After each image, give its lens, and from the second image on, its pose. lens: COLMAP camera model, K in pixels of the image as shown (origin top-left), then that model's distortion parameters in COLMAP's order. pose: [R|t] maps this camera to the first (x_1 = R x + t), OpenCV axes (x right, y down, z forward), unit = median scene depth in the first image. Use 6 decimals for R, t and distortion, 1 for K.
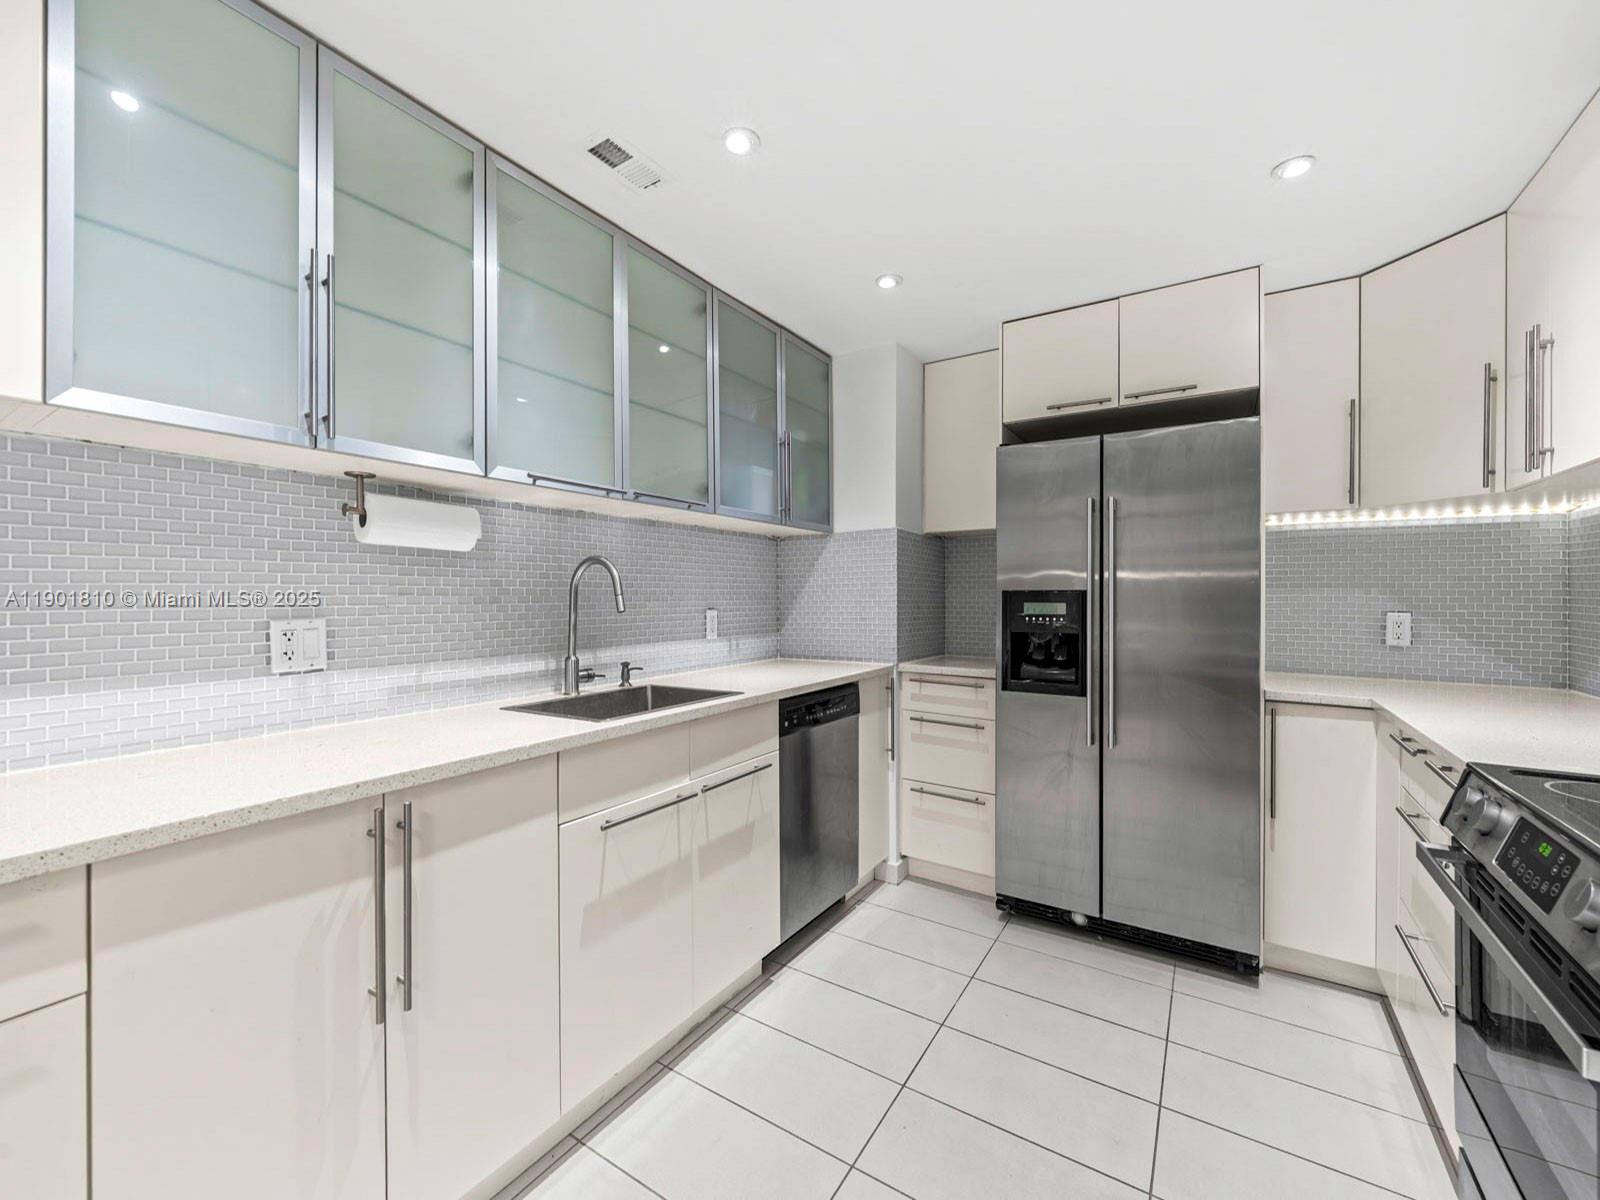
lens RADIAL K [[648.6, 0, 802.6], [0, 648.6, 594.0], [0, 0, 1]] dist [-0.001114, -0.000300]
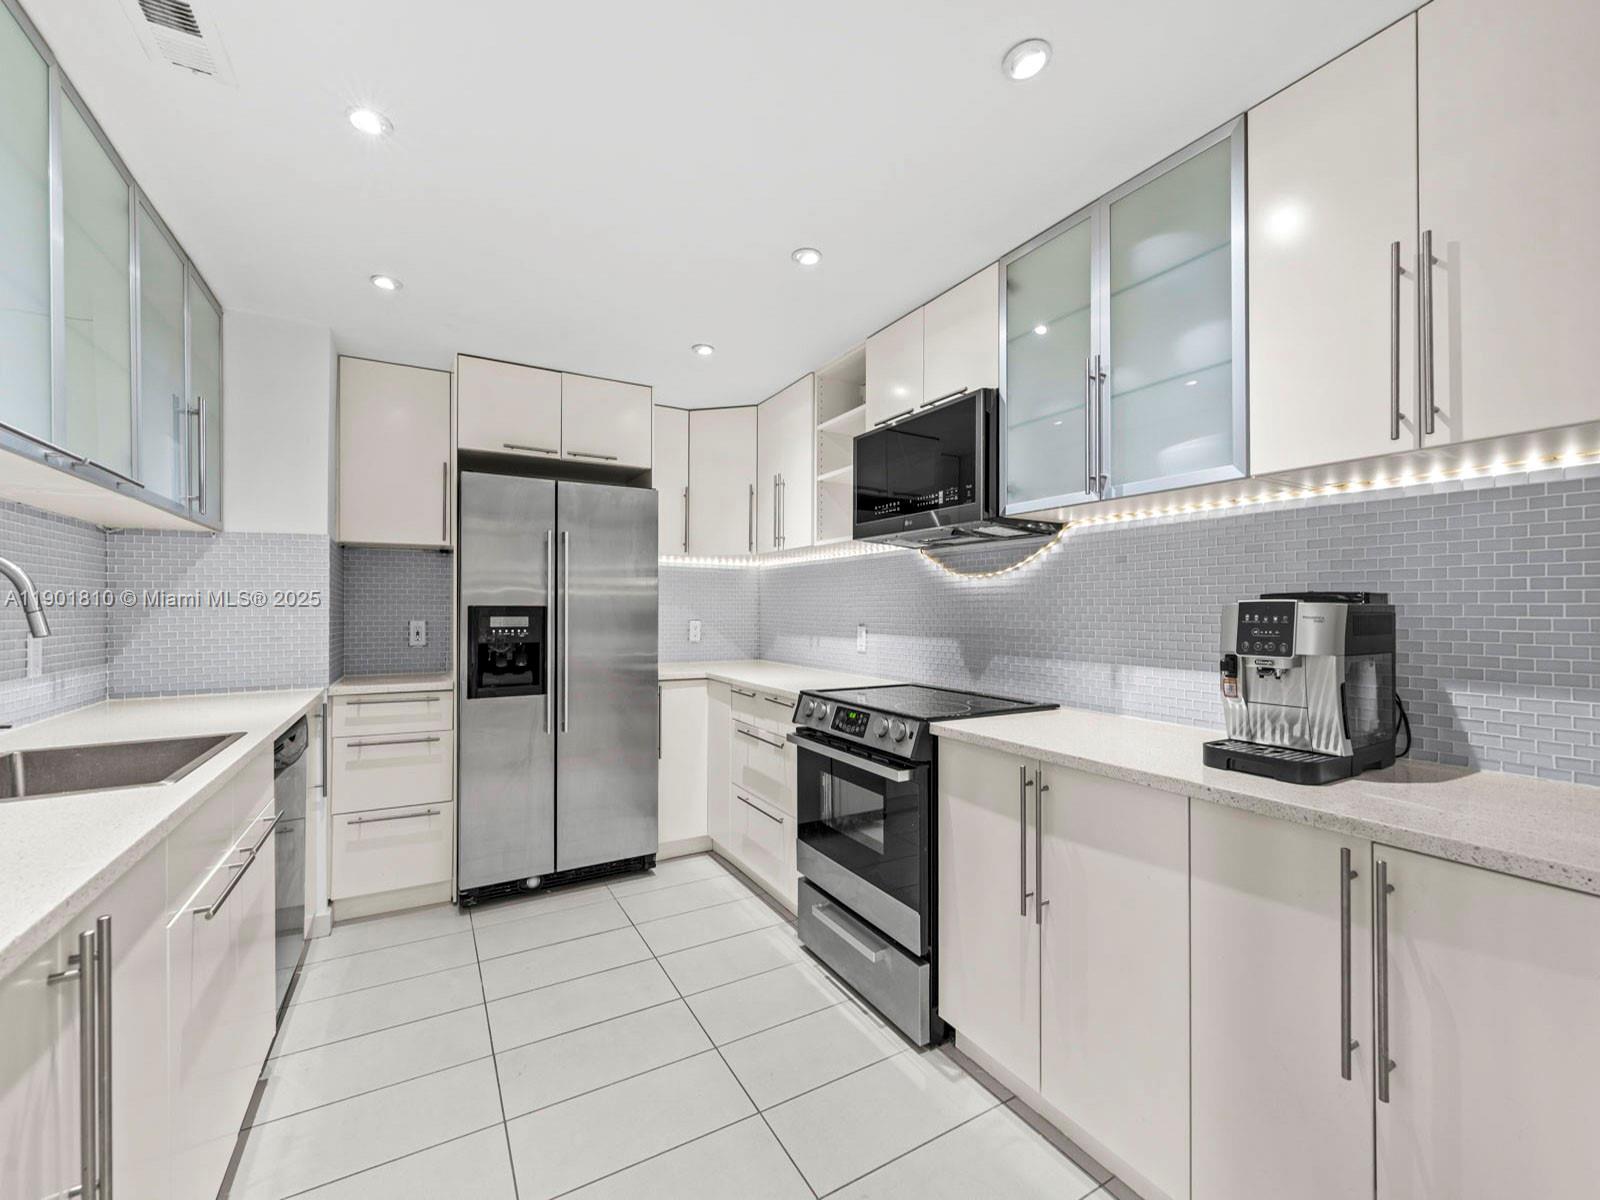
lens RADIAL K [[643.0, 0, 797.5], [0, 643.0, 605.3], [0, 0, 1]] dist [-0.001219, -0.000335]
pose [[0.467620, 0.005080, 0.883915, -0.380358], [-0.001570, 0.999987, -0.004917, -0.002043], [-0.883928, 0.000912, 0.467622, 0.019263]]
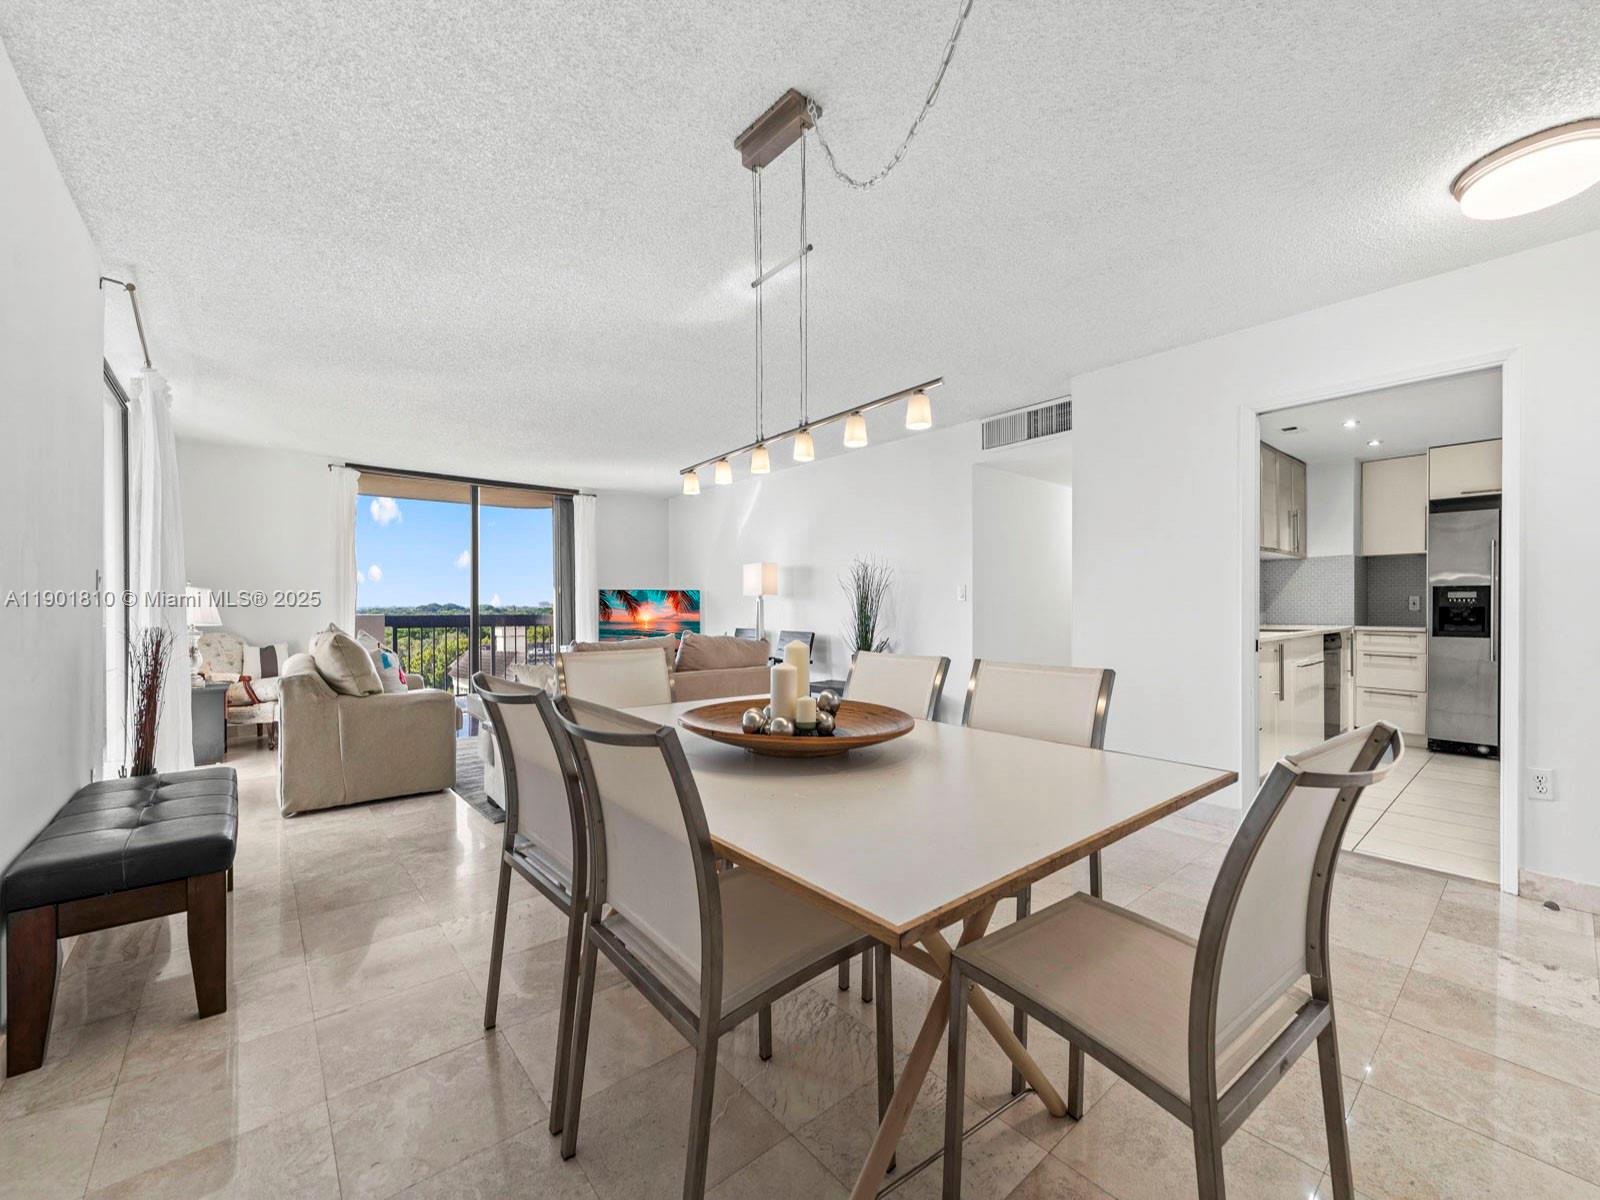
lens RADIAL K [[643.0, 0, 797.5], [0, 643.0, 605.3], [0, 0, 1]] dist [-0.001219, -0.000335]
pose [[0.947612, -0.003481, -0.319404, -0.911395], [0.006145, 0.999954, 0.007332, 0.026109], [0.319364, -0.008911, 0.947590, -1.491139]]
